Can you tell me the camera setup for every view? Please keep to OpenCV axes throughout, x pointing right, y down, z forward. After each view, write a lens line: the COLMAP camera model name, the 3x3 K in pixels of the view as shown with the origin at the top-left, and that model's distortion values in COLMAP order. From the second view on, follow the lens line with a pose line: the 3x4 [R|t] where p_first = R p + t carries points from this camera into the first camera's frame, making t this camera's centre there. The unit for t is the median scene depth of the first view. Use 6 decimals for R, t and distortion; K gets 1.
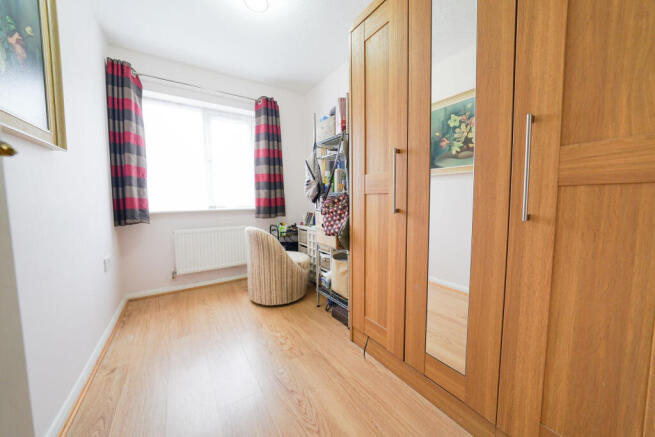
lens RADIAL K [[231.2, 0, 327.9], [0, 231.2, 215.5], [0, 0, 1]] dist [0.000063, 0.000201]
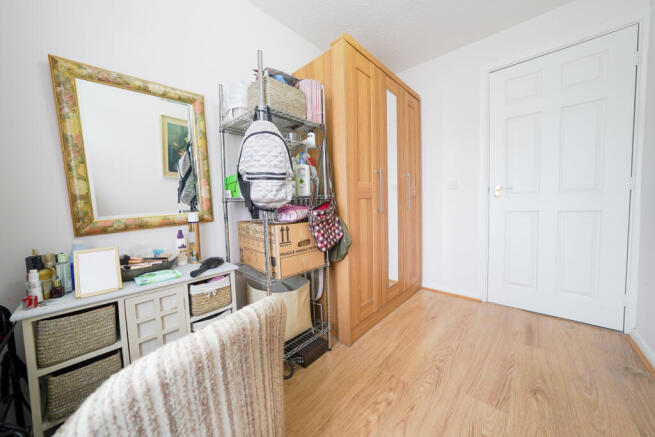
lens RADIAL K [[231.2, 0, 327.9], [0, 231.2, 215.5], [0, 0, 1]] dist [0.000063, 0.000201]
pose [[-0.253028, -0.039599, 0.966648, -0.762113], [0.097805, 0.992996, 0.066279, -0.083001], [-0.962503, 0.111313, -0.247382, 1.201129]]
